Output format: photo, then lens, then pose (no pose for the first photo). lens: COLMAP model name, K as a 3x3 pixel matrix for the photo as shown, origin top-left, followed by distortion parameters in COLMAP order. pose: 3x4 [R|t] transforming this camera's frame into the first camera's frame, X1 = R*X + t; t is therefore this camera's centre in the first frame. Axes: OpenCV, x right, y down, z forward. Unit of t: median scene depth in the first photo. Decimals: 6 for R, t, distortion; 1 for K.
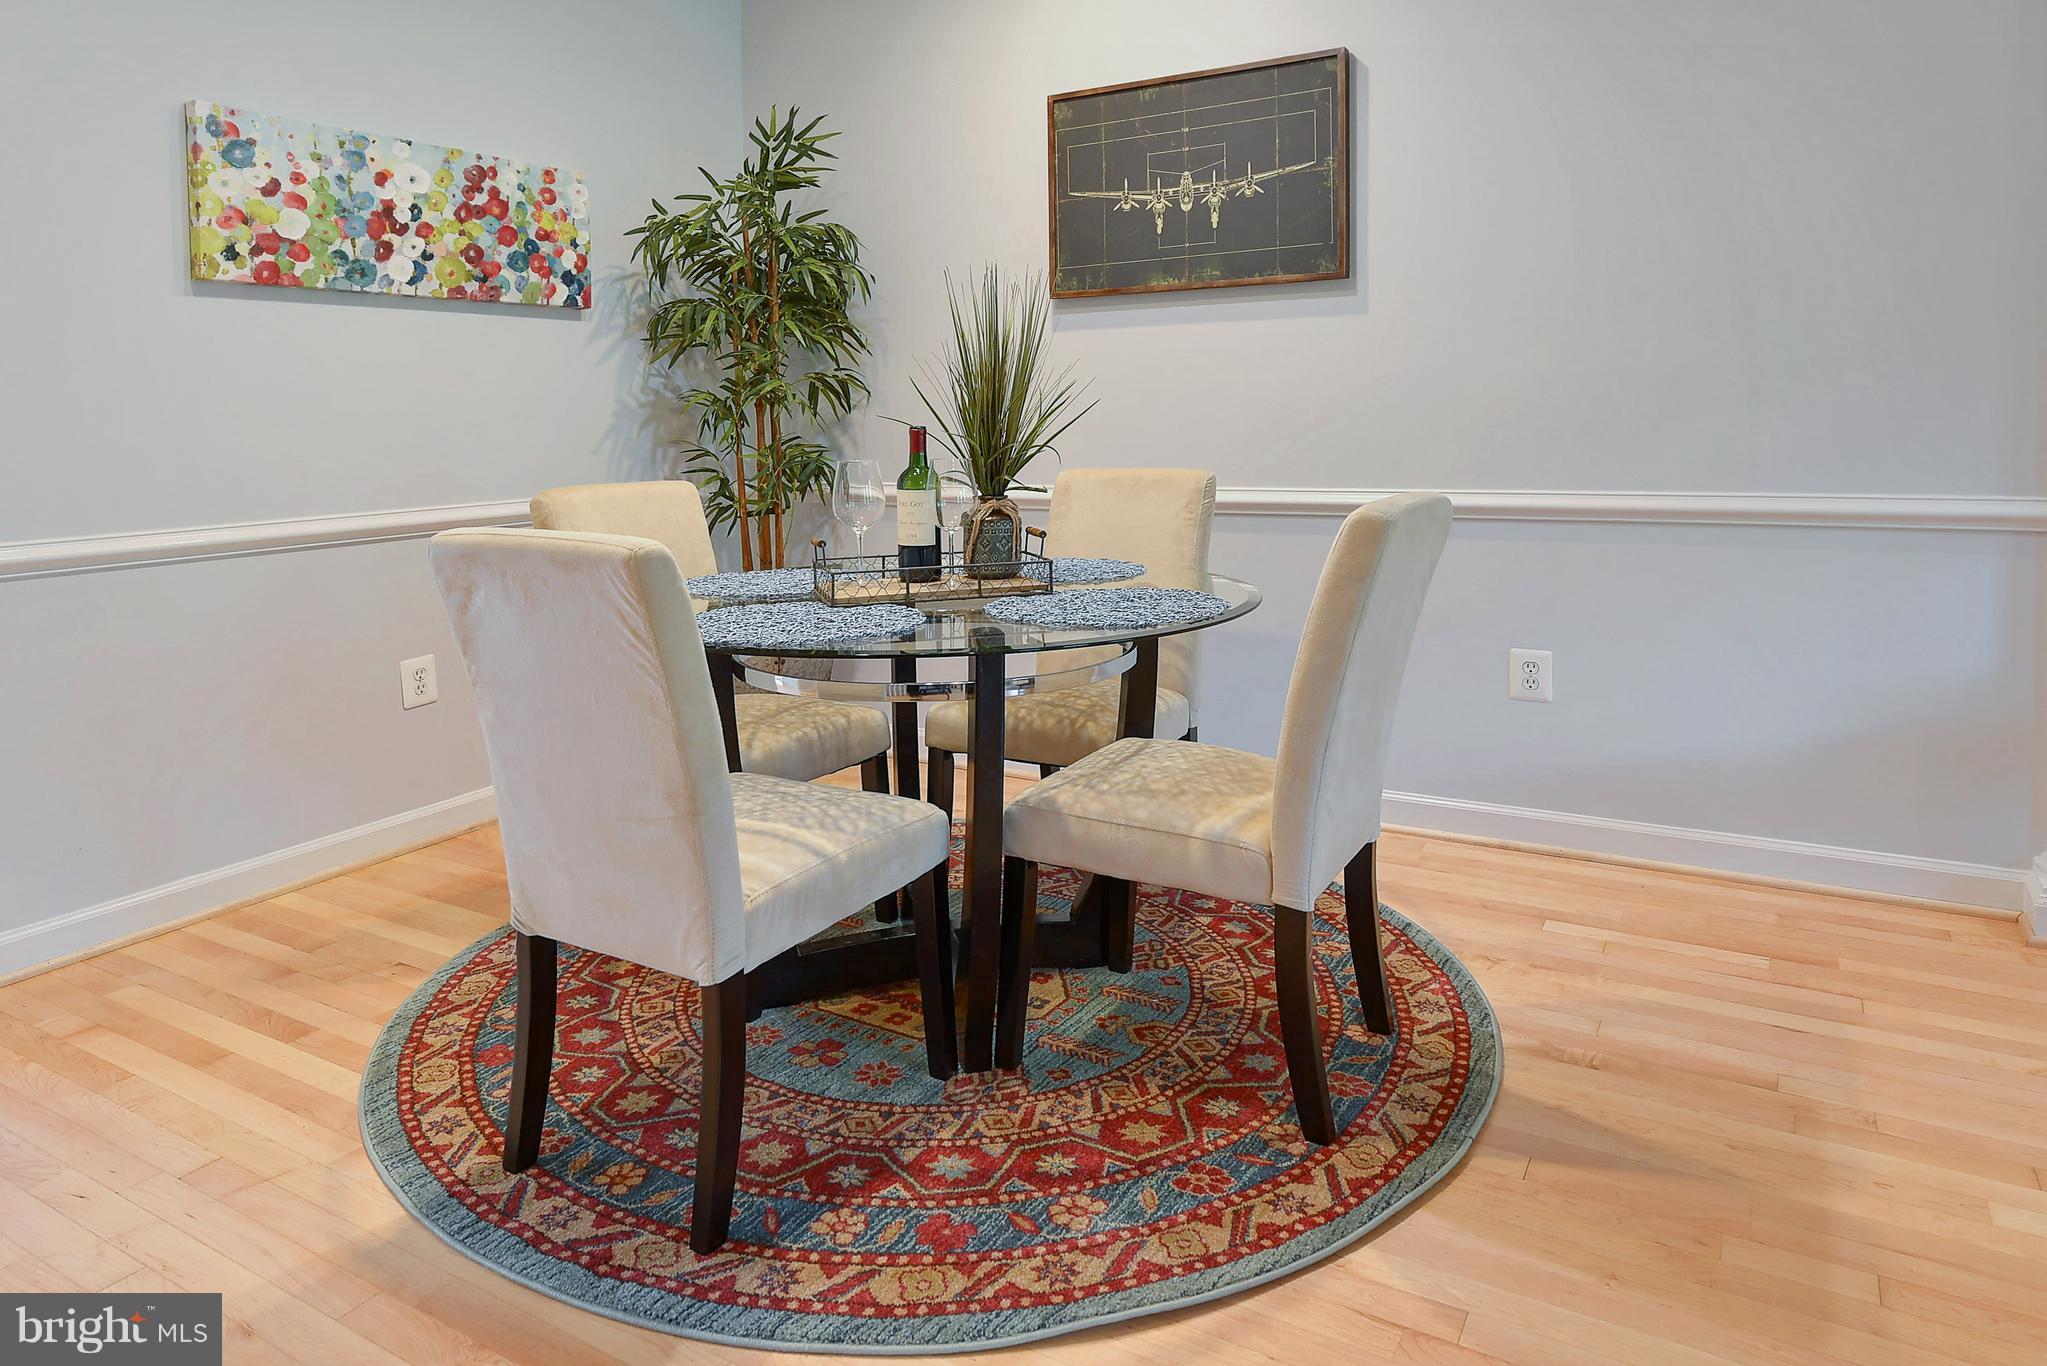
lens RADIAL K [[1214.1, 0, 1082.6], [0, 1214.1, 425.1], [0, 0, 1]] dist [0.002165, -0.001058]
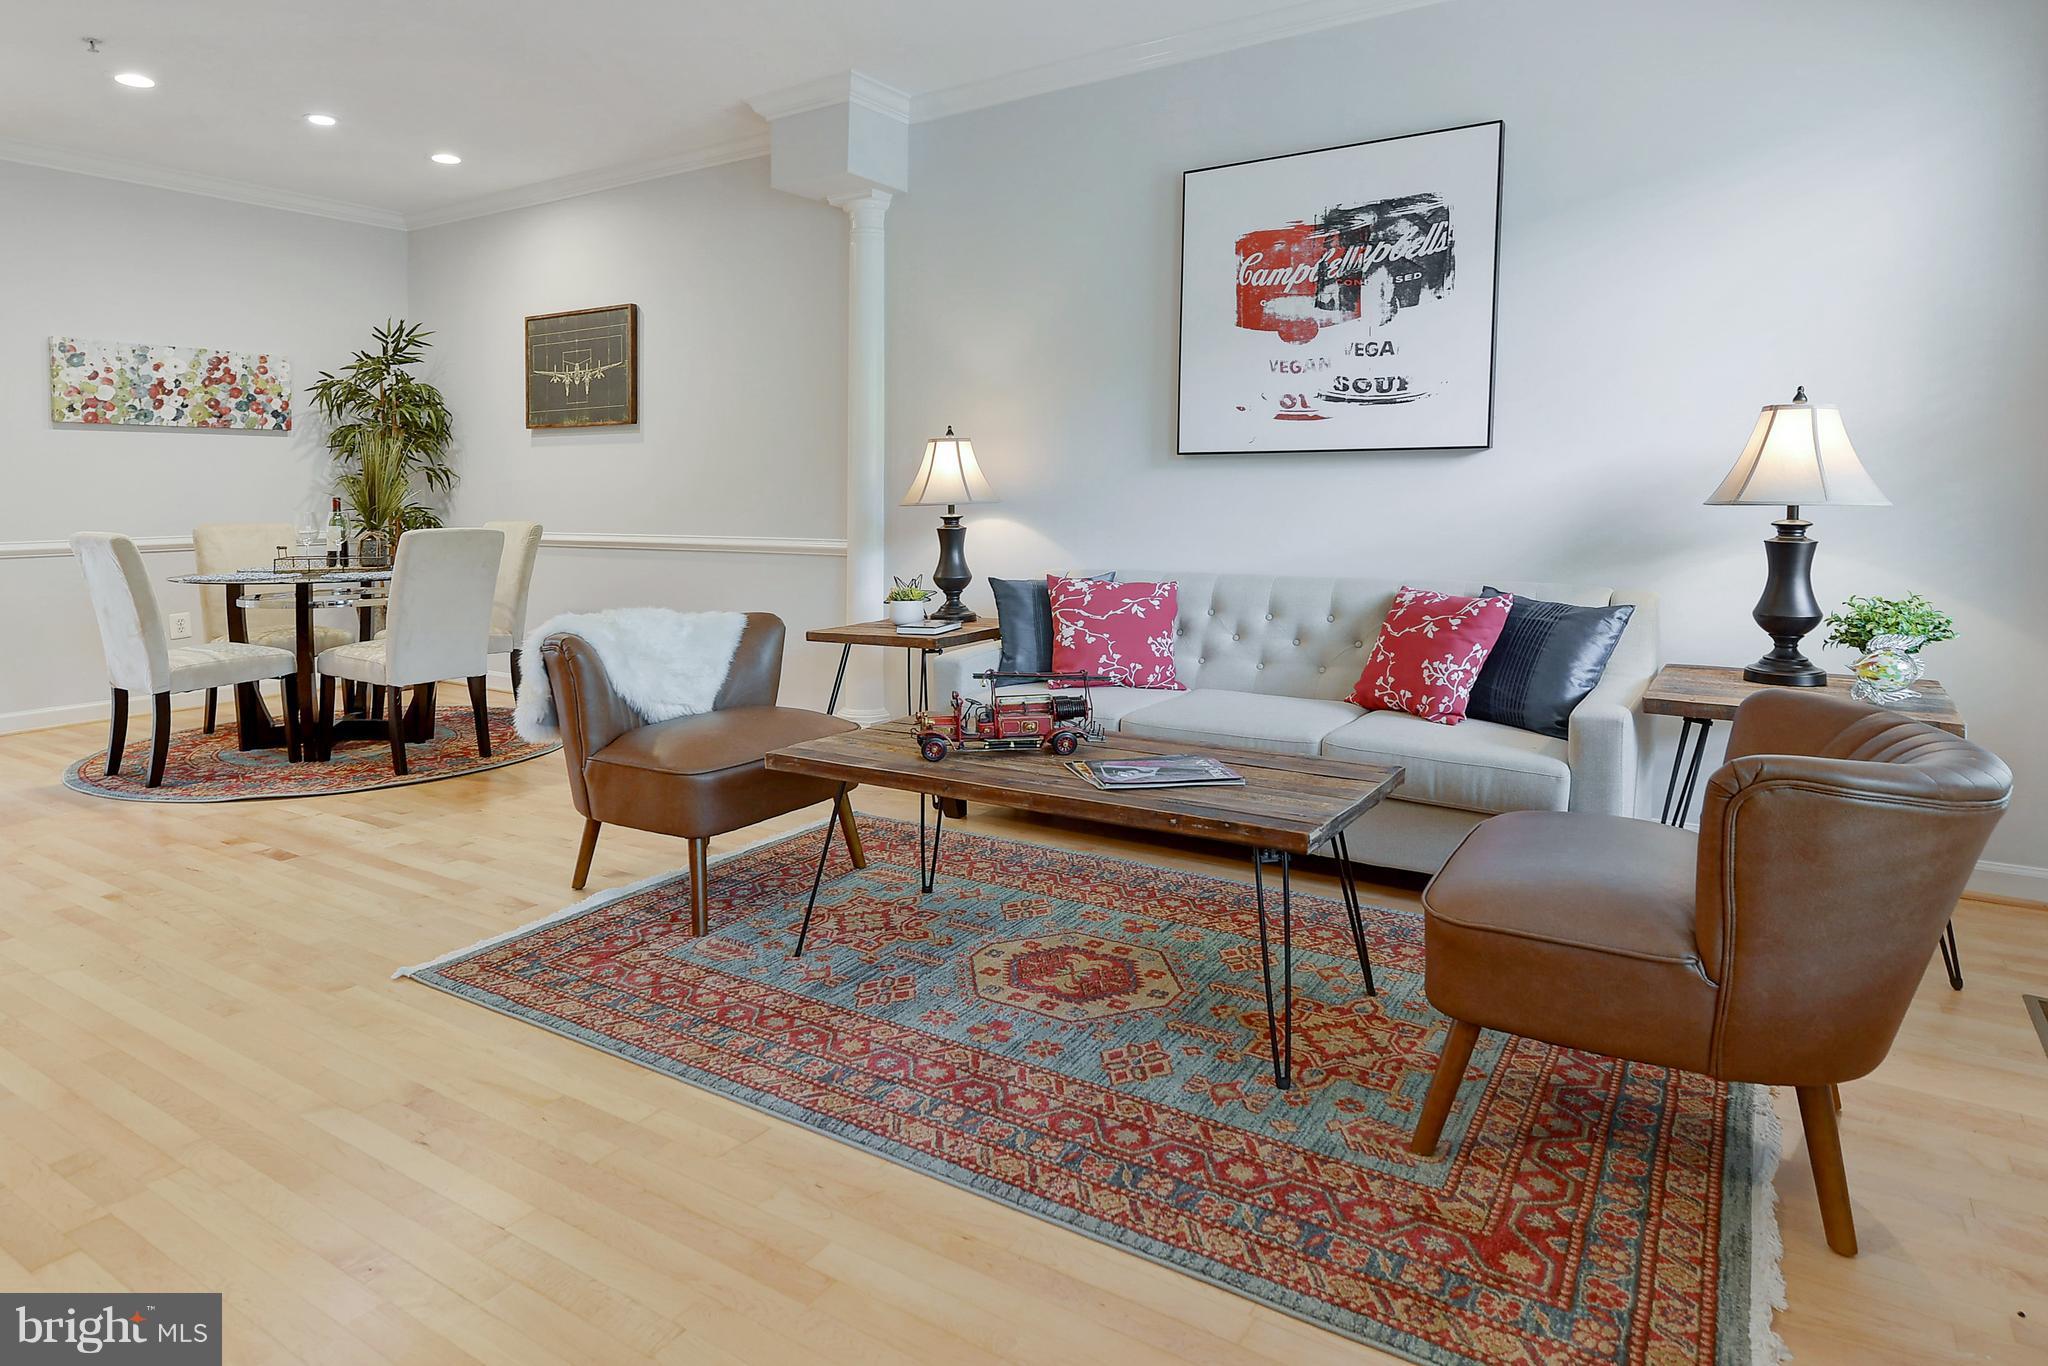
lens RADIAL K [[1150.6, 0, 1016.6], [0, 1150.6, 512.9], [0, 0, 1]] dist [-0.002775, -0.001355]
pose [[0.997338, 0.017669, -0.070747, 1.064635], [-0.016869, 0.999787, 0.011890, -0.014374], [0.070942, -0.010665, 0.997423, -0.852006]]
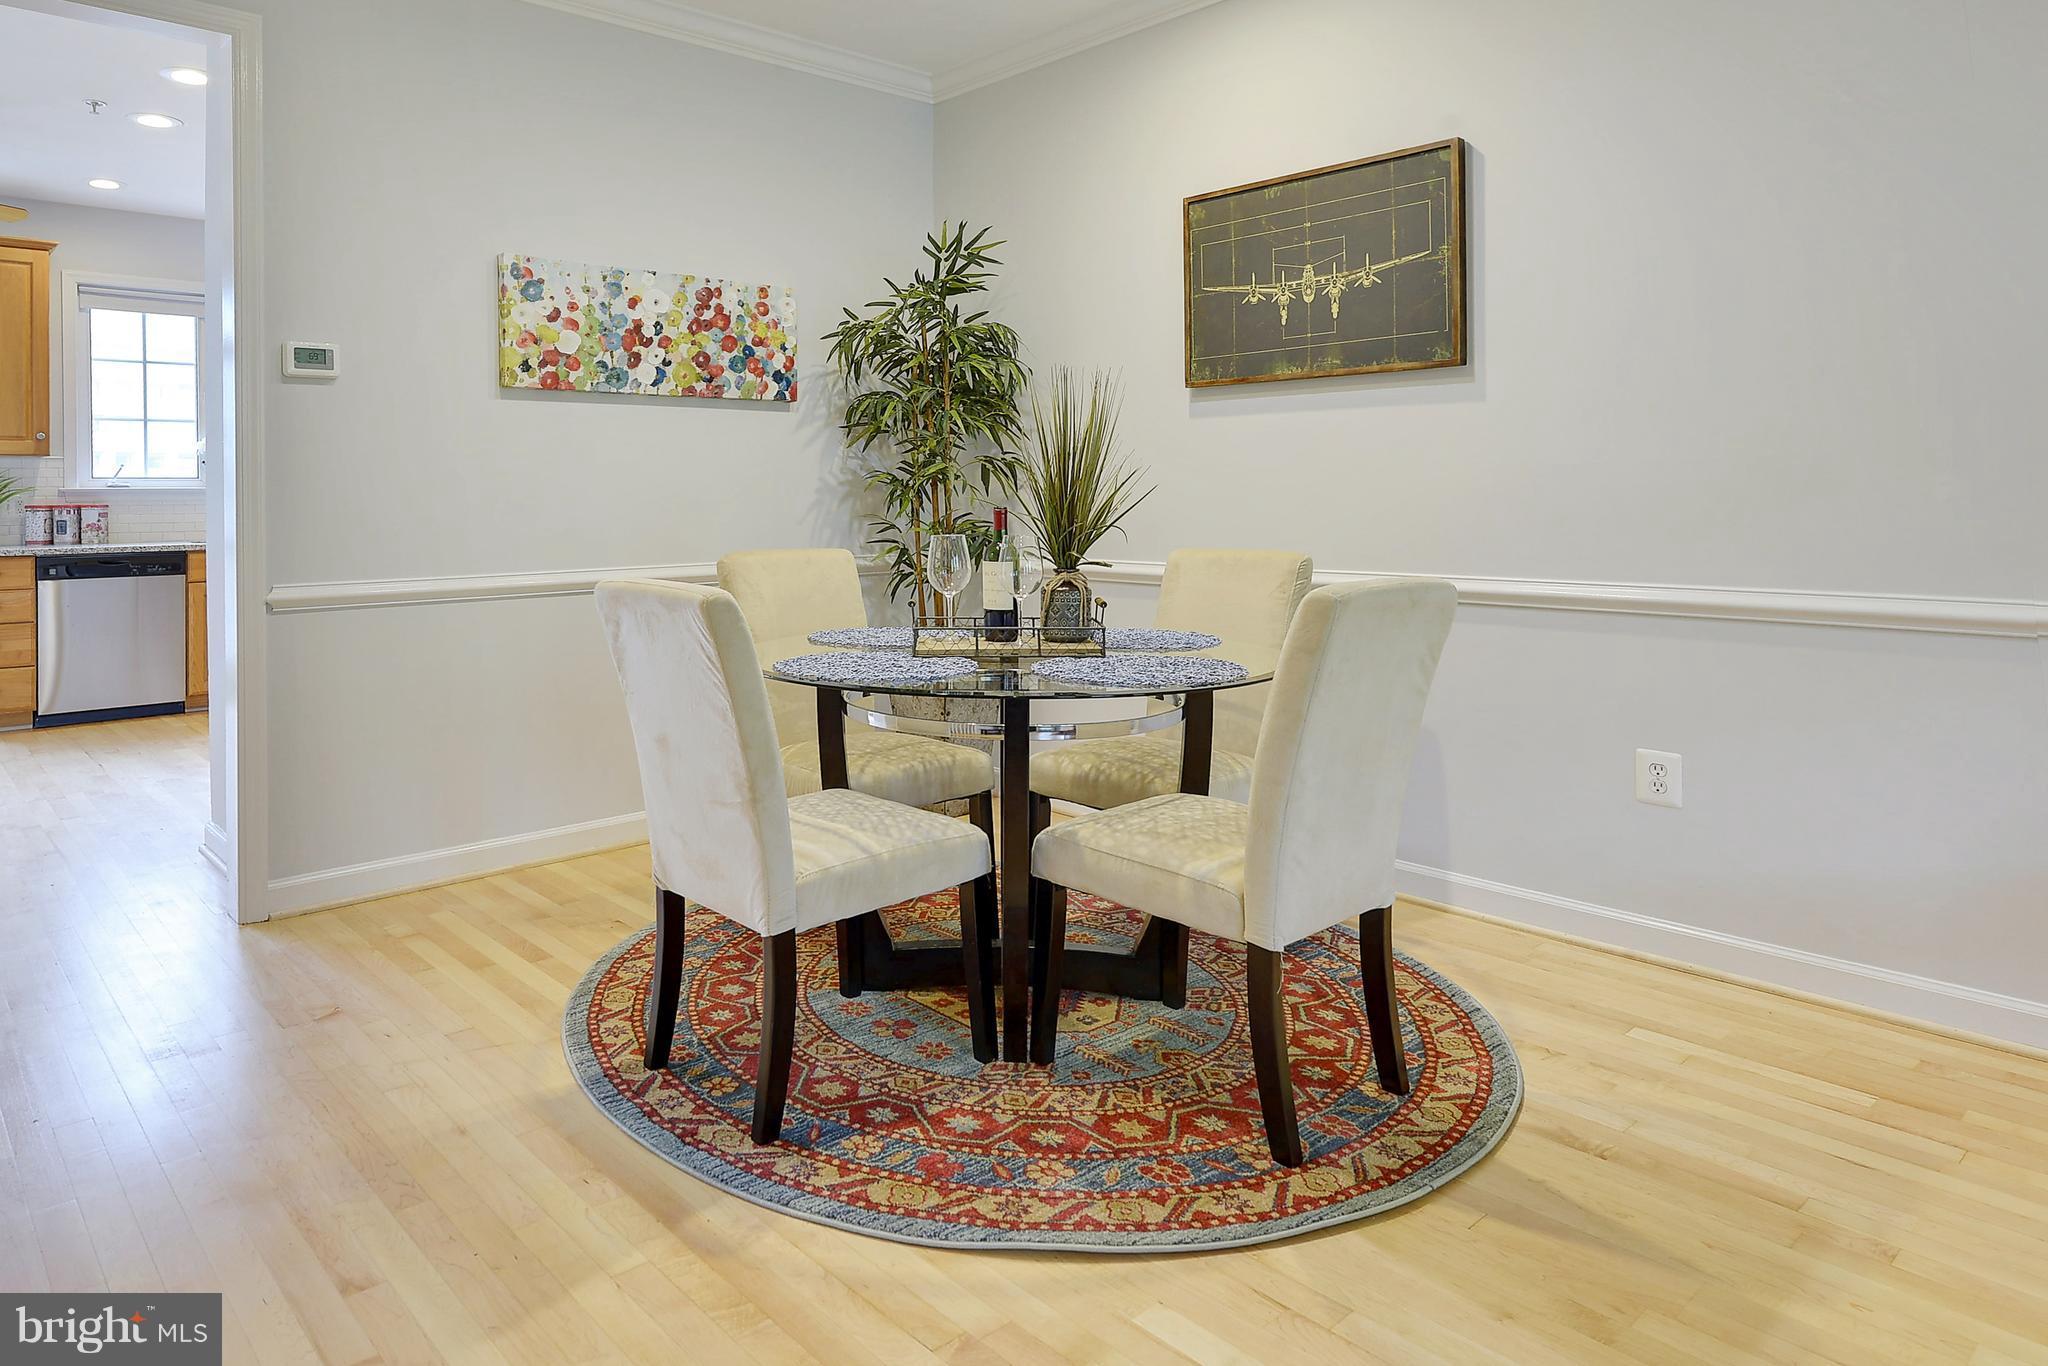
lens RADIAL K [[1245.9, 0, 970.2], [0, 1245.9, 478.3], [0, 0, 1]] dist [-0.000340, 0.000595]
pose [[0.945628, 0.009035, -0.325126, 0.198292], [-0.015001, 0.999762, -0.015847, -0.006107], [0.324905, 0.019863, 0.945538, -0.119635]]
